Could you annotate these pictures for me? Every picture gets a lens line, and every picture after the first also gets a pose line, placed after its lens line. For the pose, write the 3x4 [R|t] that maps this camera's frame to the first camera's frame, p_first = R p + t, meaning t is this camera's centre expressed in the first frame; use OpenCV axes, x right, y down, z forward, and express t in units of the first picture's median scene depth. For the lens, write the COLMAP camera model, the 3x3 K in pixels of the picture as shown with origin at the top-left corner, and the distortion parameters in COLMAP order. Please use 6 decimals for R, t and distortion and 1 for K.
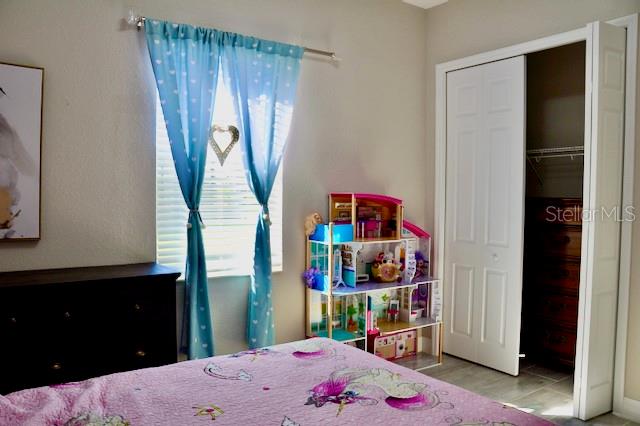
lens RADIAL K [[493.1, 0, 320.0], [0, 493.1, 213.0], [0, 0, 1]] dist [-0.130559, 0.002281]
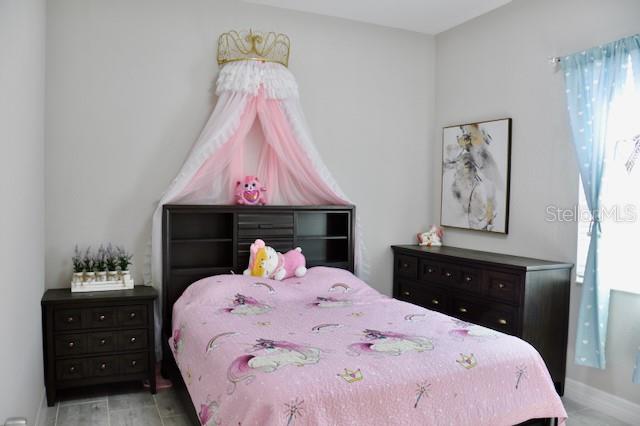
lens RADIAL K [[493.1, 0, 320.0], [0, 493.1, 213.0], [0, 0, 1]] dist [-0.130559, 0.002281]
pose [[-0.174766, 0.019793, -0.984411, 1.235224], [-0.043685, 0.998658, 0.027835, -0.032136], [0.983640, 0.047868, -0.173667, 0.837855]]
